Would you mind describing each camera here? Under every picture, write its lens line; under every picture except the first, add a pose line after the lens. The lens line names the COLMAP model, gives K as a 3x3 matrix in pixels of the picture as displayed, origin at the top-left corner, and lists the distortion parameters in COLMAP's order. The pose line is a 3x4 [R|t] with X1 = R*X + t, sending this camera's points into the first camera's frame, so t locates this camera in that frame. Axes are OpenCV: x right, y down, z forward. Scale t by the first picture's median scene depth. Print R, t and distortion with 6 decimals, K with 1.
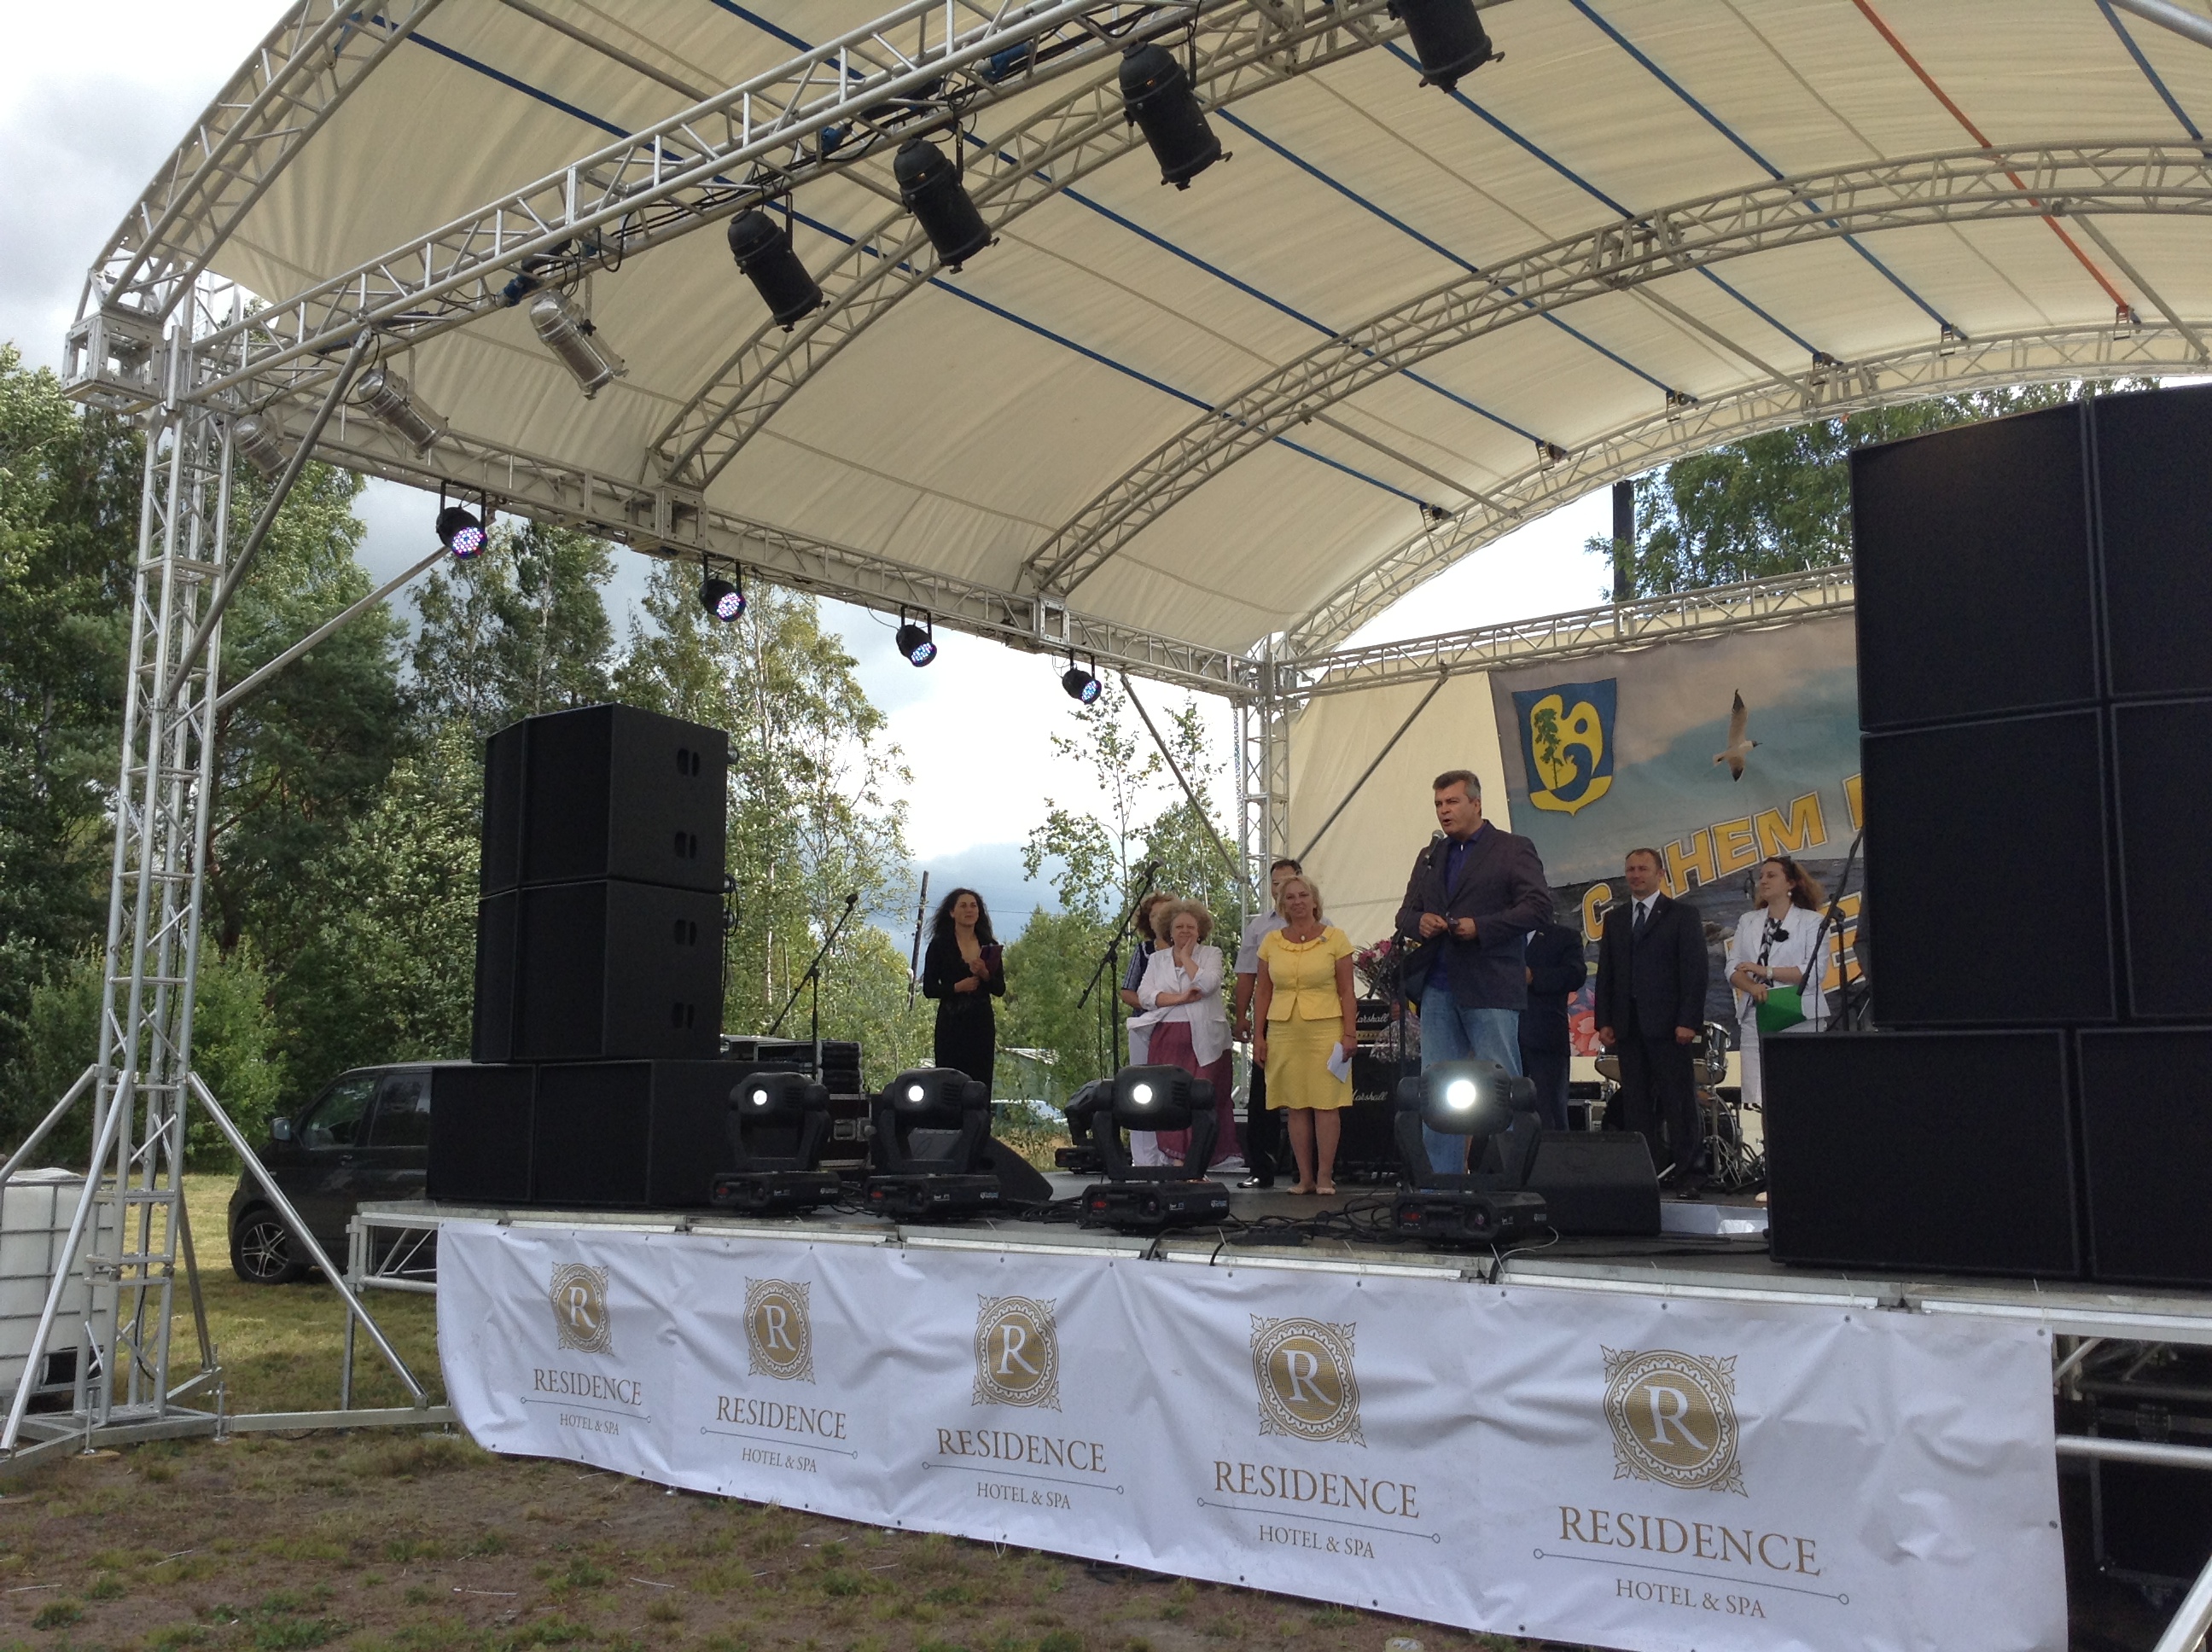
lens RADIAL K [[2068.5, 0, 1106.0], [0, 2068.5, 826.0], [0, 0, 1]] dist [0.035866, -0.001280]
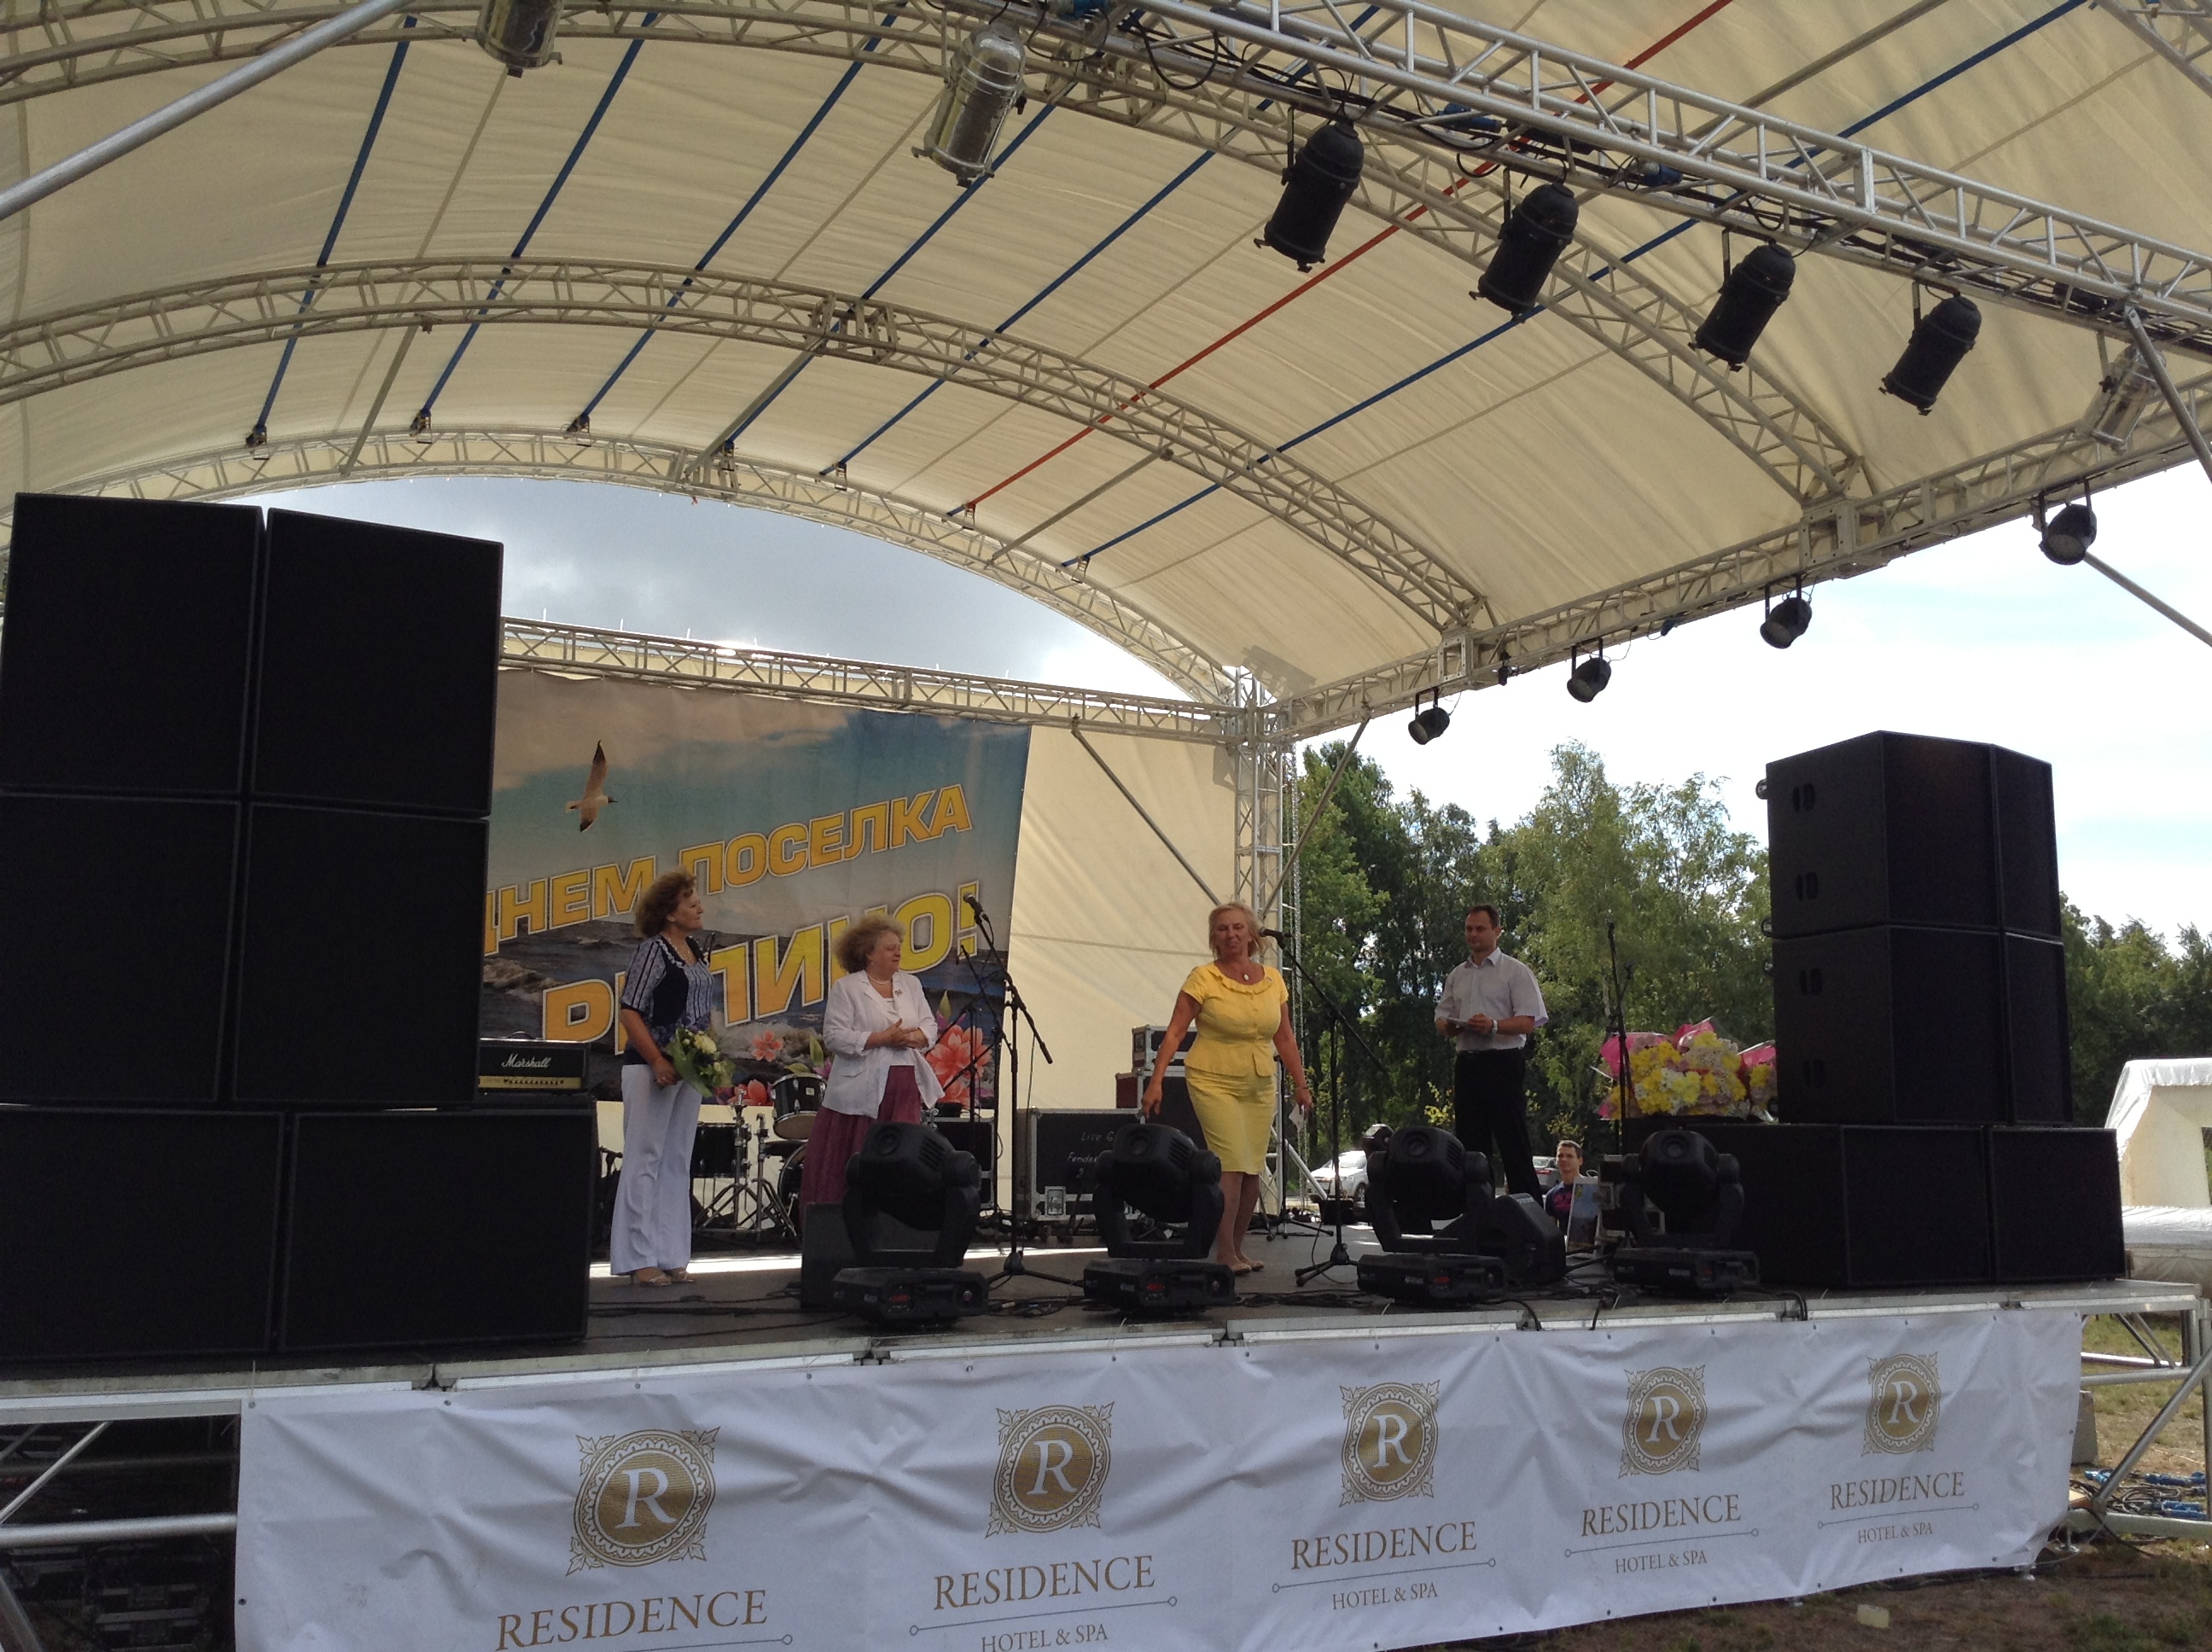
lens RADIAL K [[2172.9, 0, 1107.9], [0, 2172.9, 843.9], [0, 0, 1]] dist [0.016314, -0.017749]
pose [[0.370116, 0.133880, 0.919288, -1.058093], [-0.123344, 0.987882, -0.094210, 0.094974], [-0.920761, -0.078520, 0.382144, 0.774740]]
